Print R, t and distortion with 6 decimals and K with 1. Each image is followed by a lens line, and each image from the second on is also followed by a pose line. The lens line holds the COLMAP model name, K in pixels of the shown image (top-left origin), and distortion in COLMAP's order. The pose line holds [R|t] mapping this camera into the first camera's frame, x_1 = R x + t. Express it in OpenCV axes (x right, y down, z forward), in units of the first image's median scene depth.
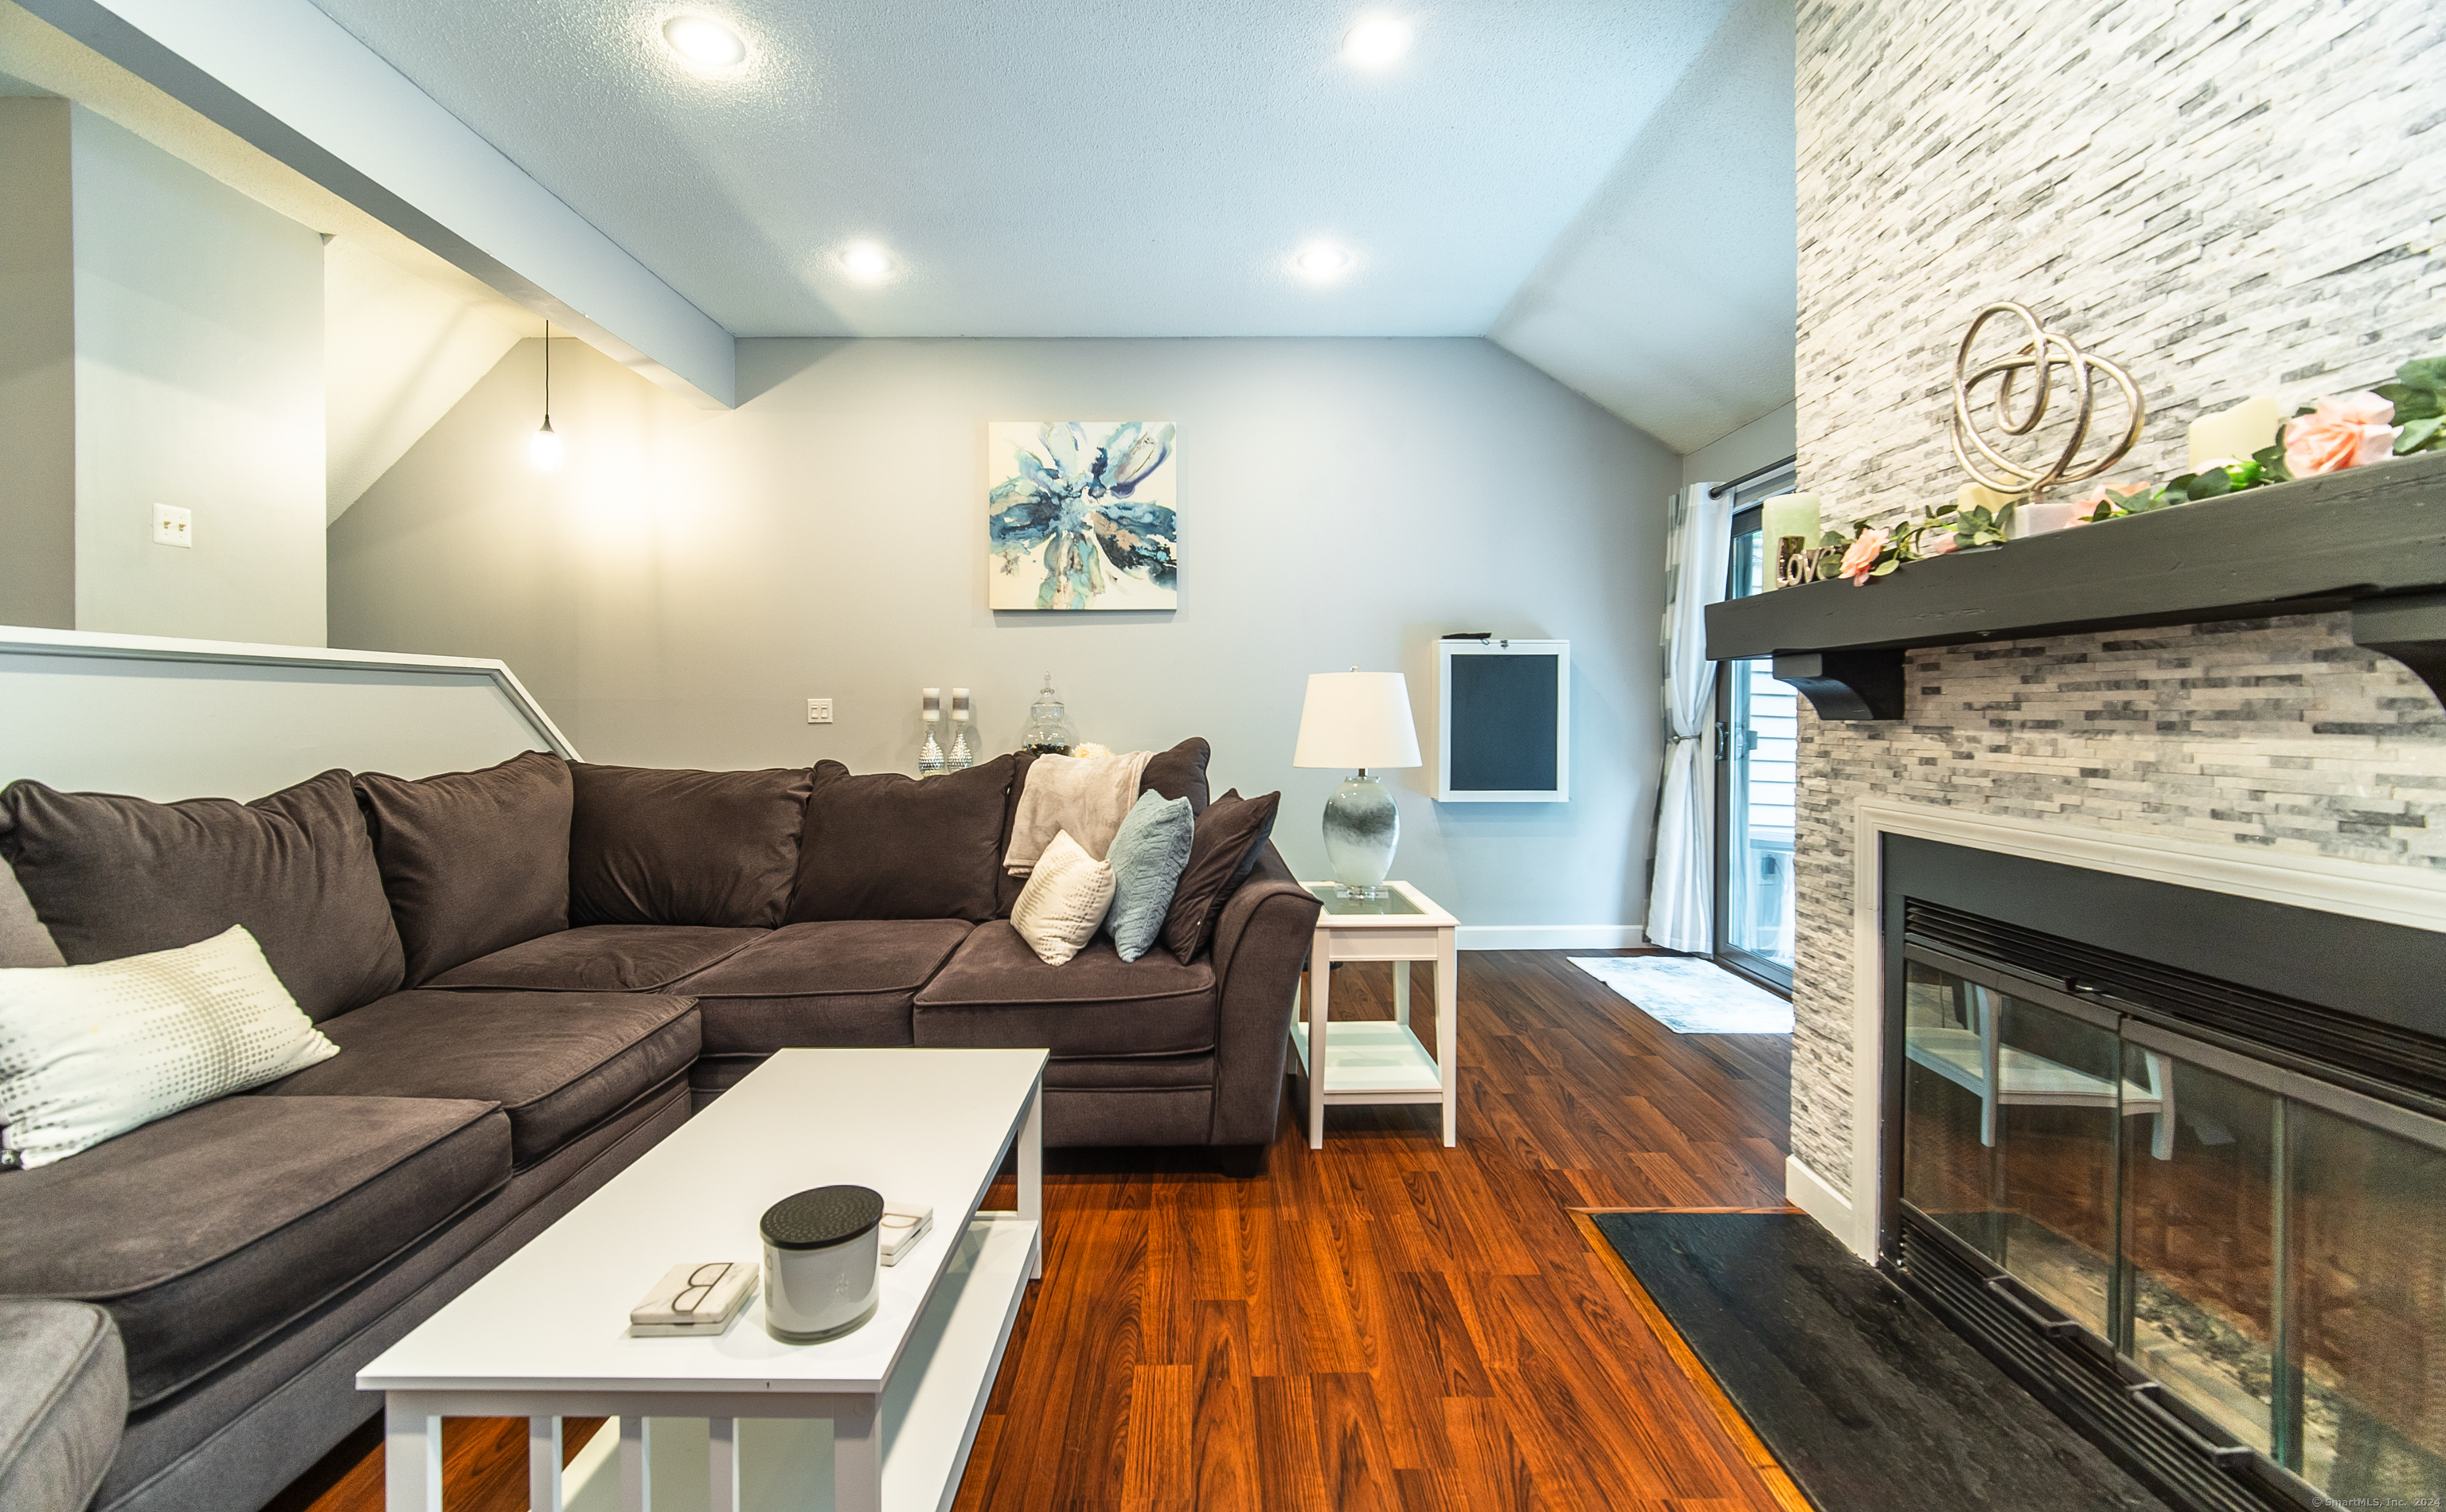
lens RADIAL K [[1003.4, 0, 1201.5], [0, 1003.4, 717.5], [0, 0, 1]] dist [0.003447, 0.001097]
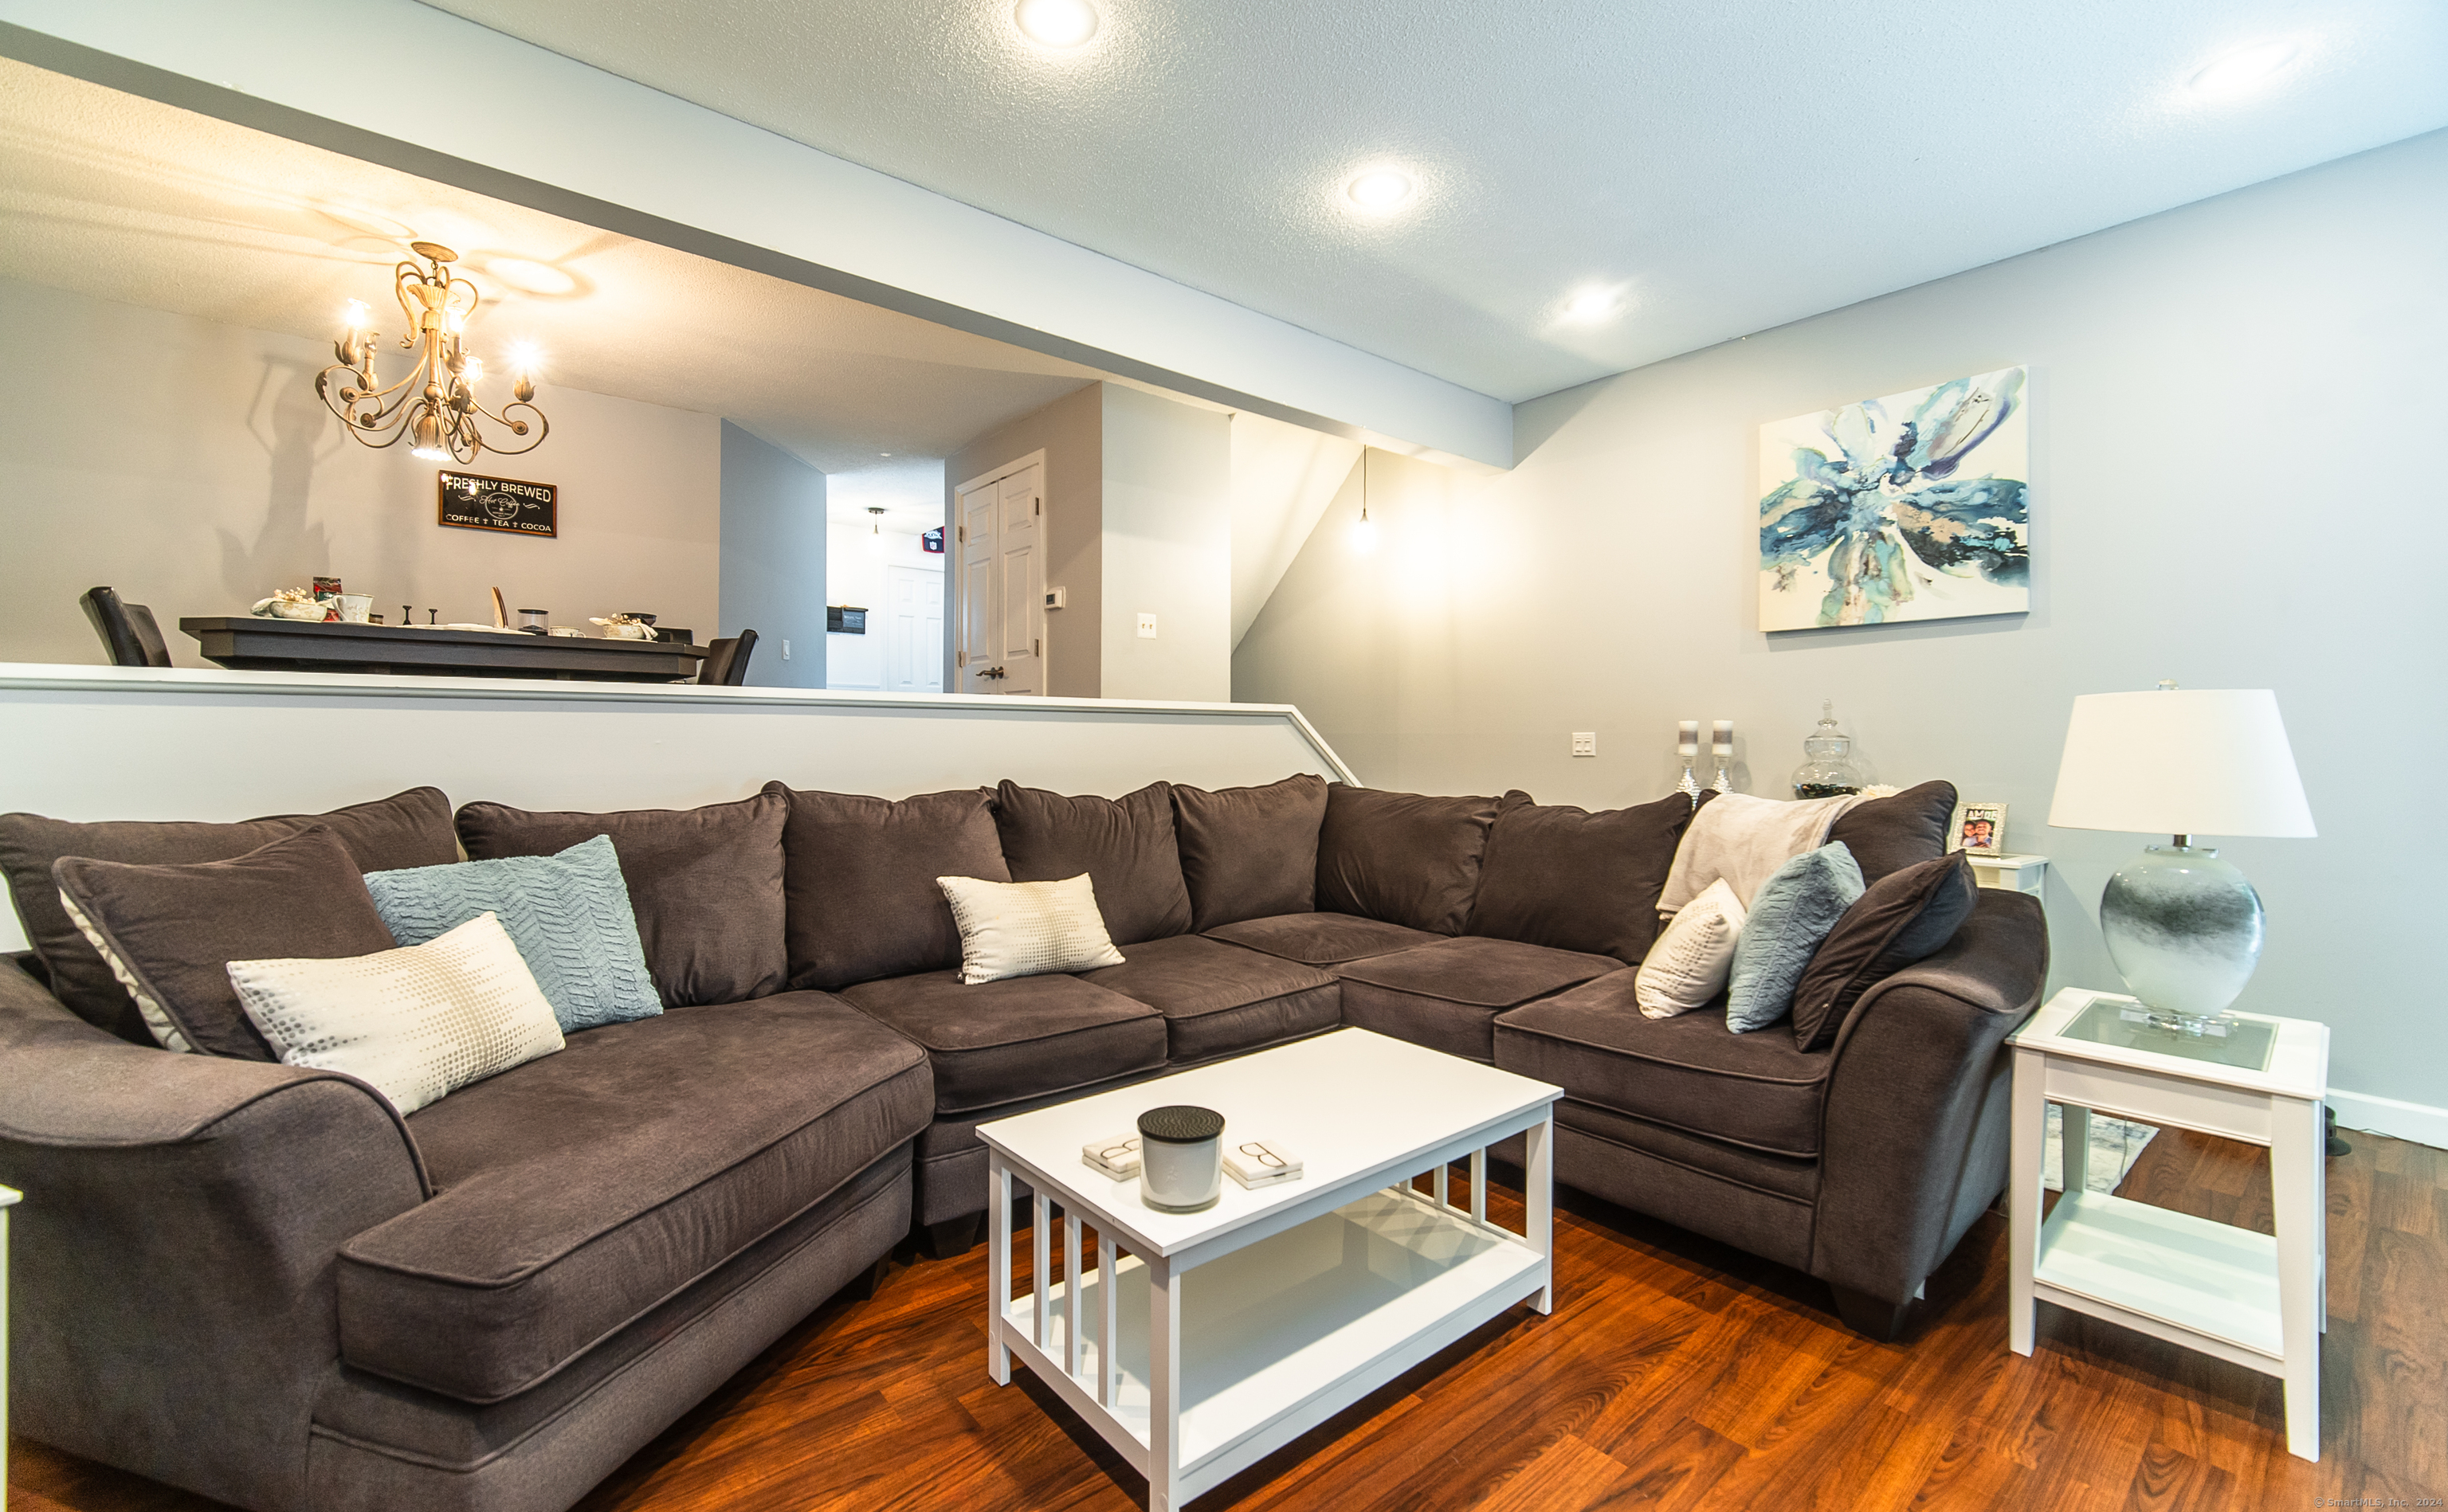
lens RADIAL K [[1004.0, 0, 1210.1], [0, 1004.0, 744.6], [0, 0, 1]] dist [0.003447, 0.001097]
pose [[0.630228, 0.004887, -0.776395, 0.379725], [-0.009796, 0.999951, -0.001658, -0.001974], [0.776348, 0.008651, 0.630245, 0.107879]]
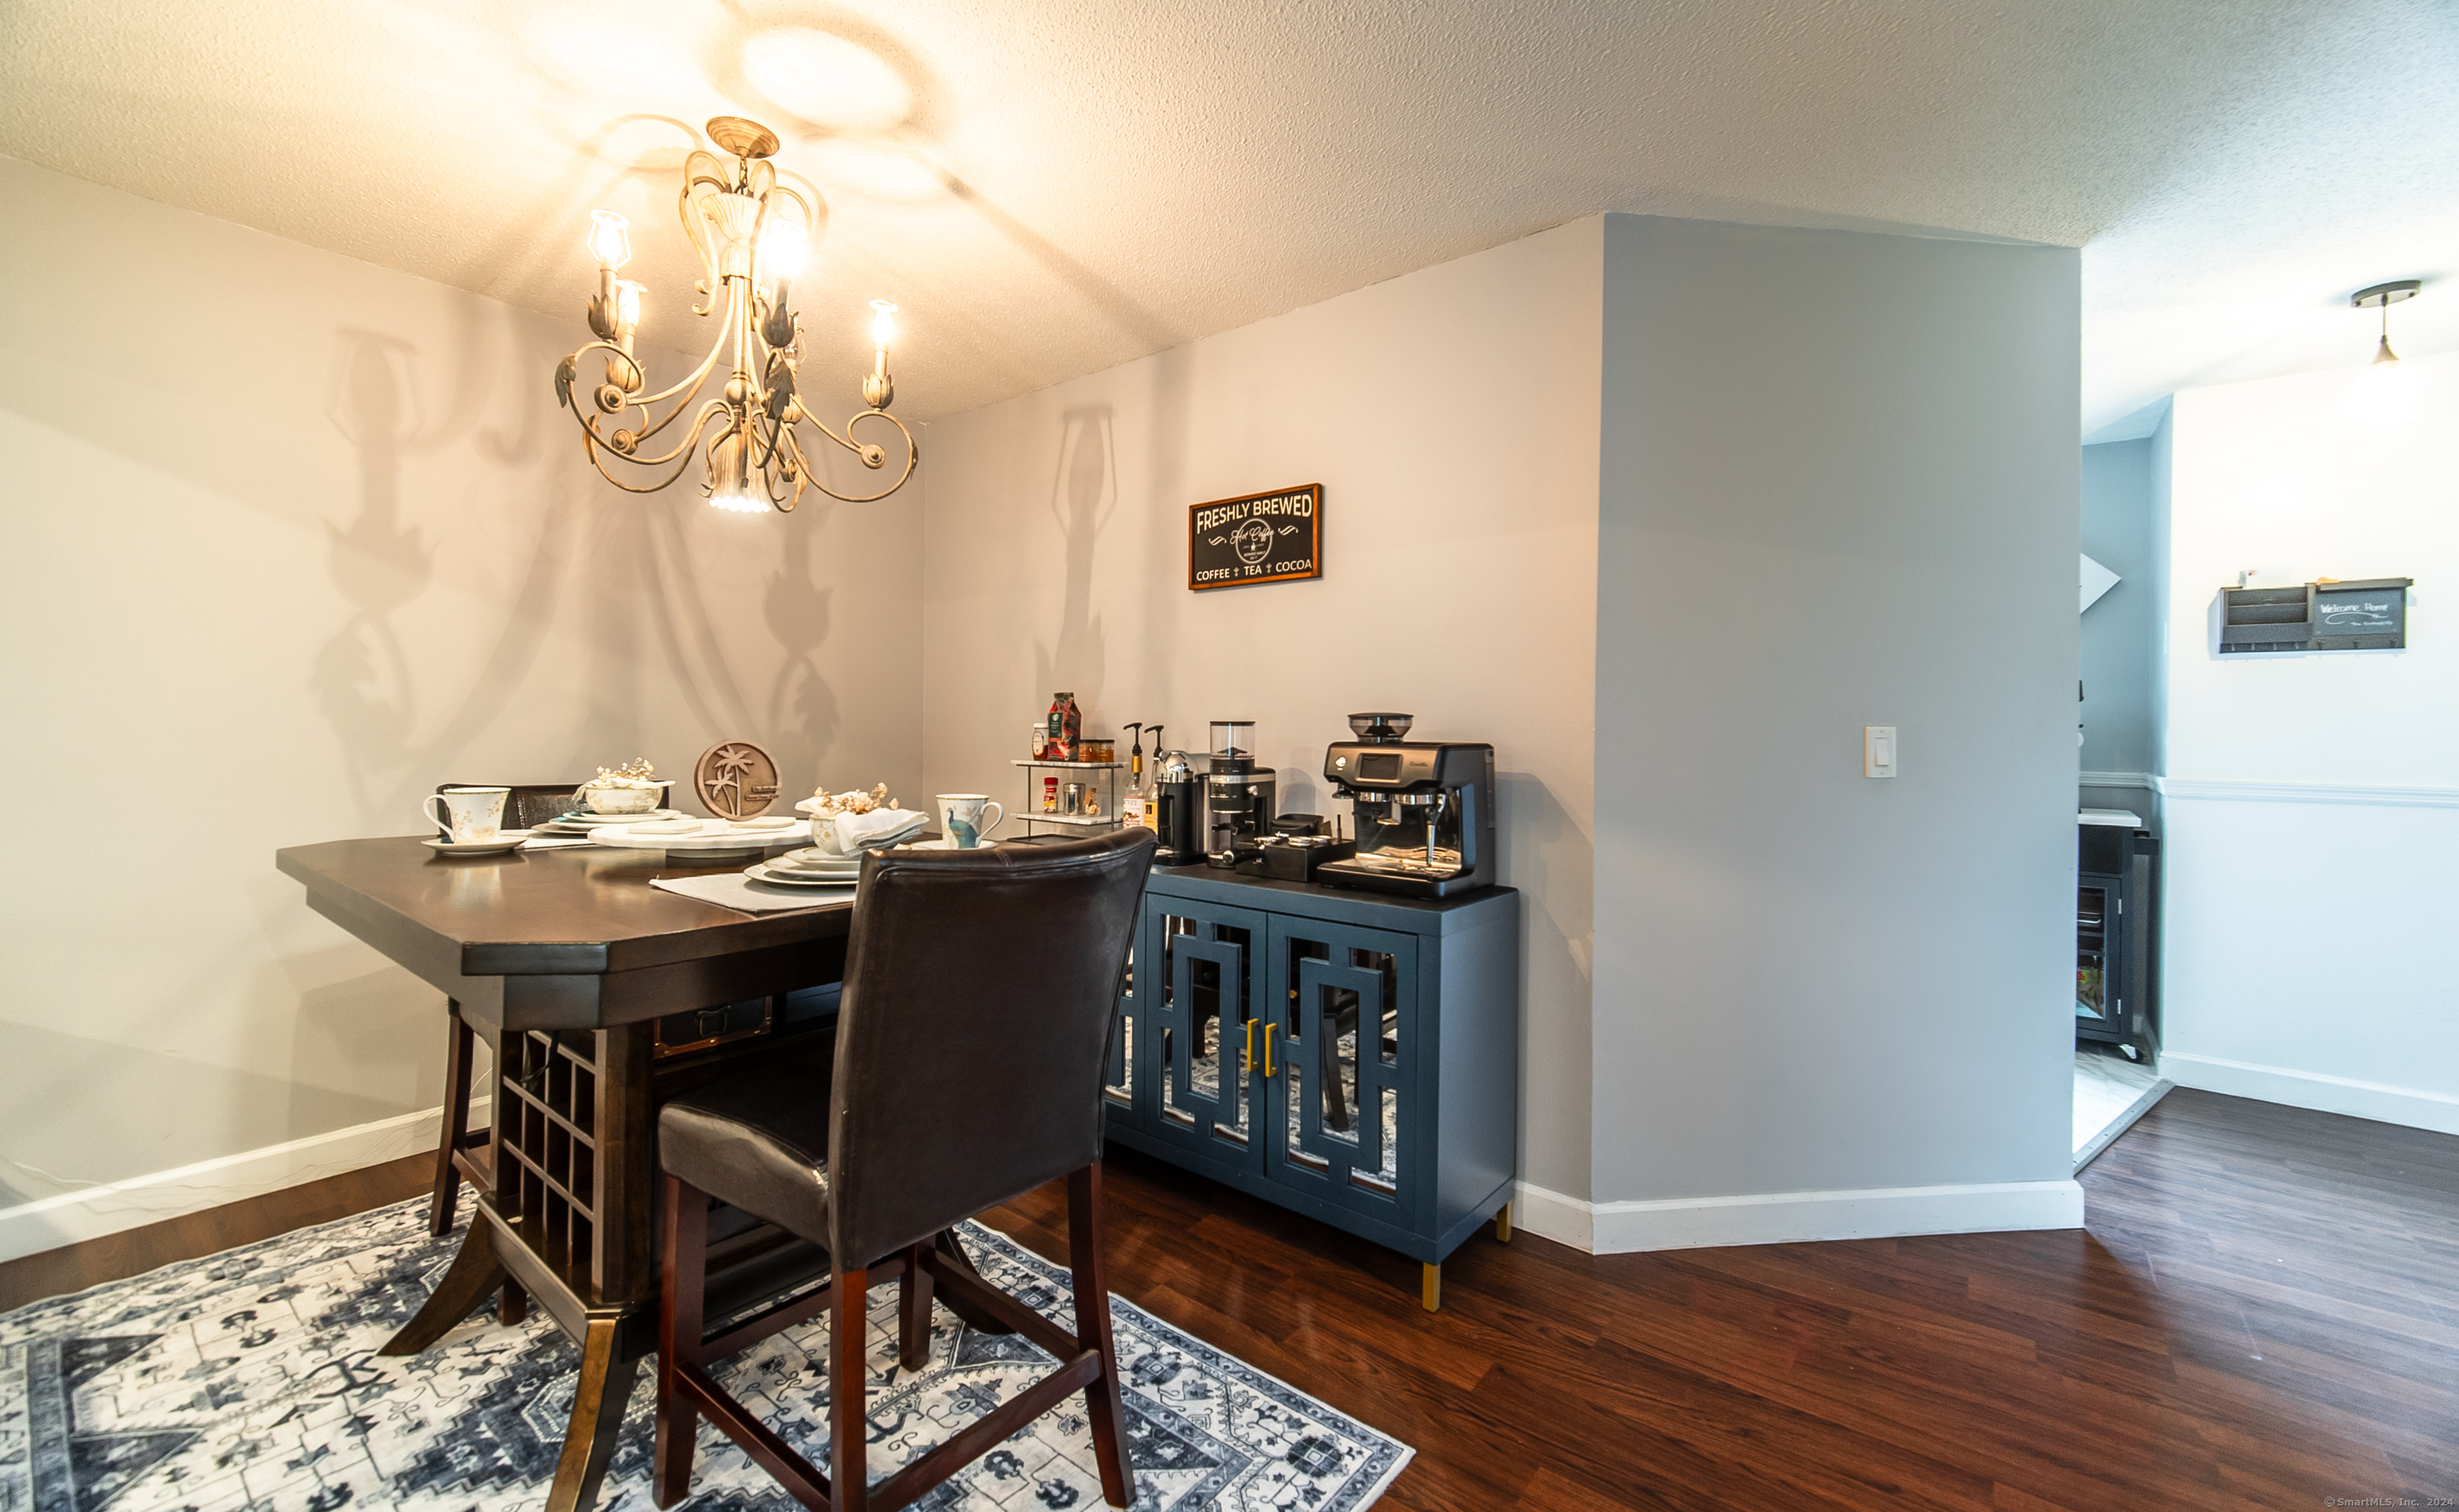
lens RADIAL K [[1008.7, 0, 1222.8], [0, 1008.7, 723.2], [0, 0, 1]] dist [0.003447, 0.001097]
pose [[-0.632415, -0.011871, -0.774539, -1.292452], [-0.020902, 0.999780, 0.001743, -0.280783], [0.774348, 0.017292, -0.632524, 1.105542]]
